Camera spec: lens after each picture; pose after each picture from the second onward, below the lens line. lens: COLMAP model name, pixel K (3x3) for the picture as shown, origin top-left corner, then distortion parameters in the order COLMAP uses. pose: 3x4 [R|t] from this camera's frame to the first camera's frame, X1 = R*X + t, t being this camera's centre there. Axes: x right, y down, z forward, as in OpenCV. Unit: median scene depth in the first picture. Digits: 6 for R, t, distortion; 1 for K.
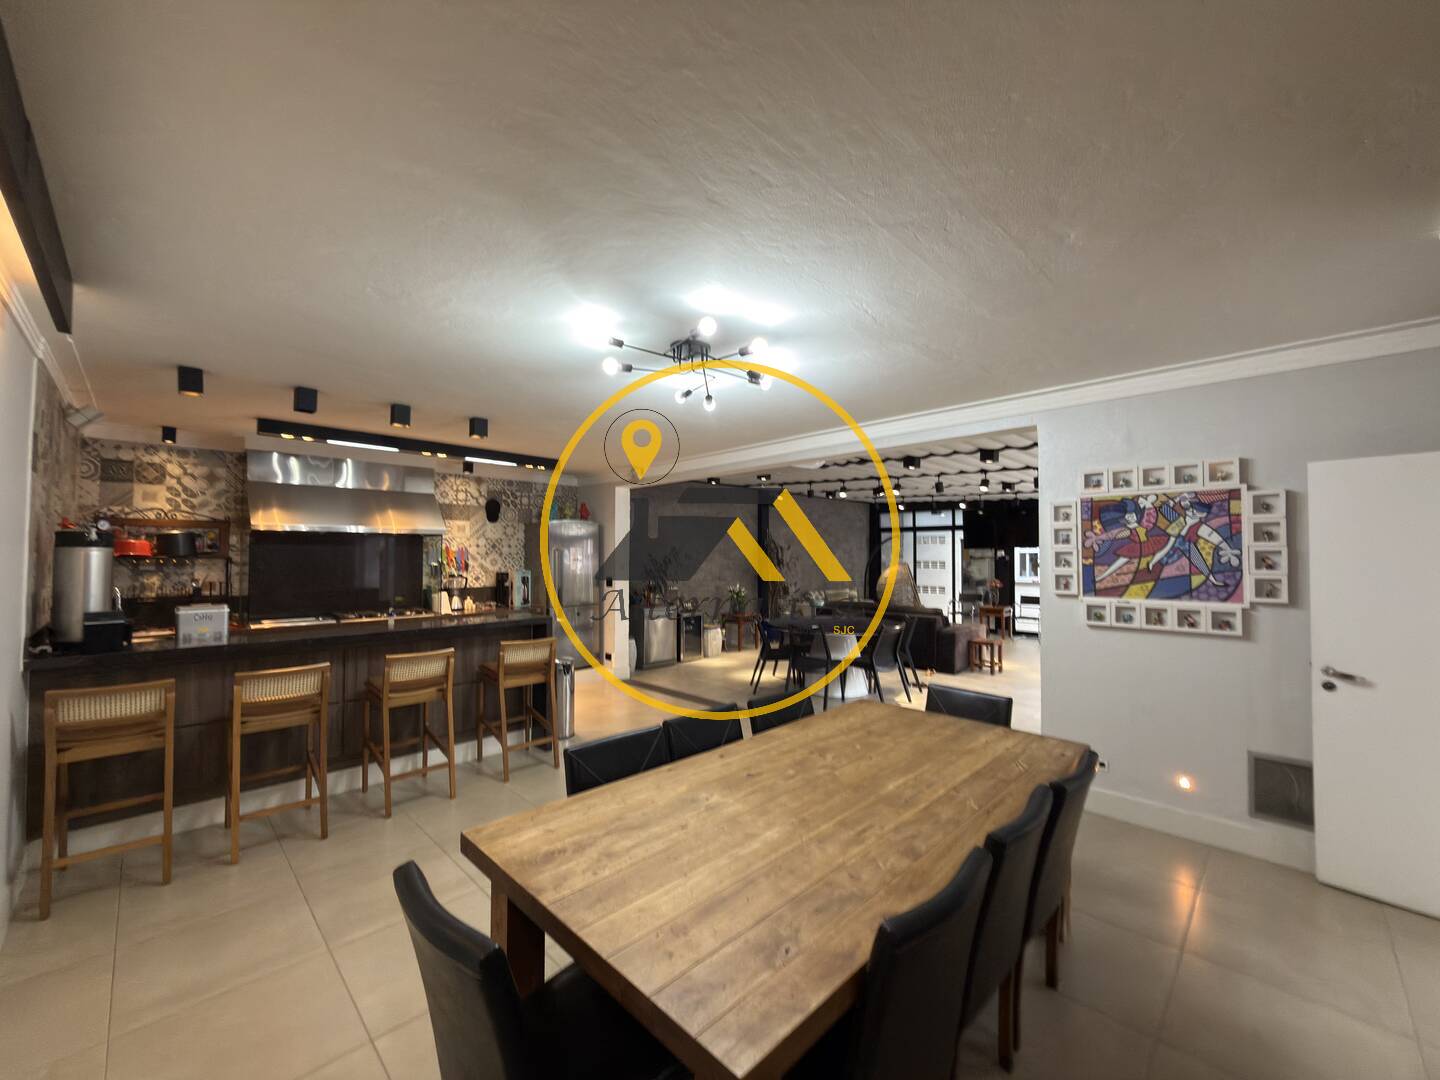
lens RADIAL K [[576.4, 0, 716.9], [0, 576.4, 538.0], [0, 0, 1]] dist [0.000079, -0.000096]
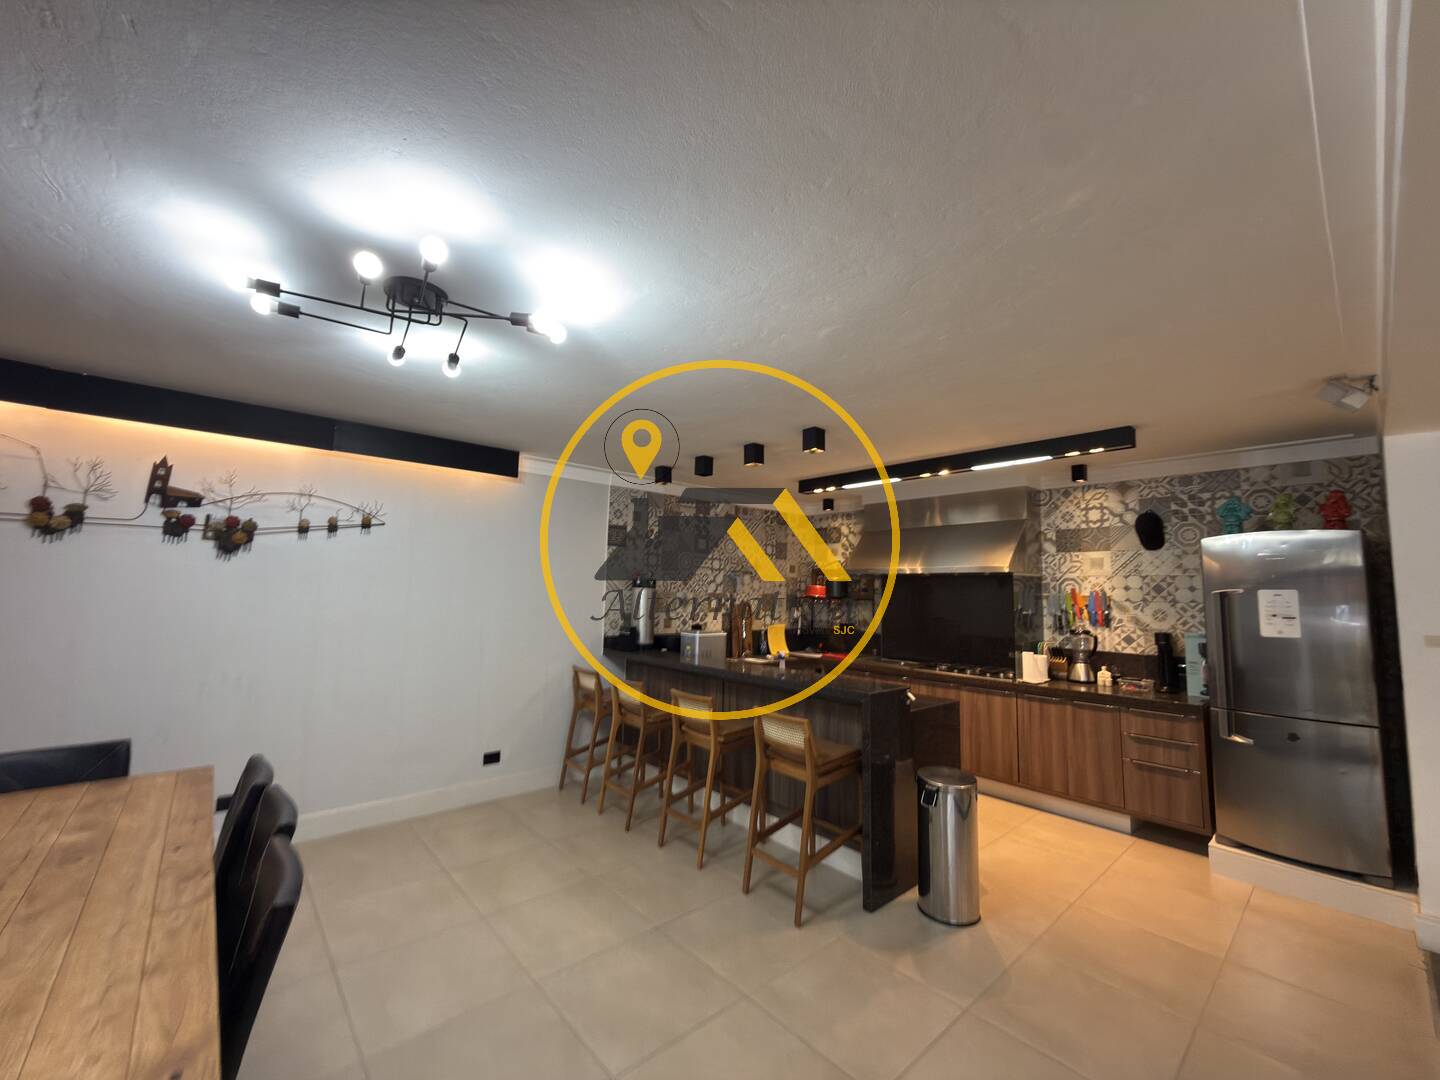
lens RADIAL K [[576.4, 0, 715.8], [0, 576.4, 542.9], [0, 0, 1]] dist [0.000079, -0.000096]
pose [[-0.051951, -0.093422, -0.994270, 0.255548], [0.007149, 0.995554, -0.093916, 0.020483], [0.998624, -0.011987, -0.051052, 0.586911]]
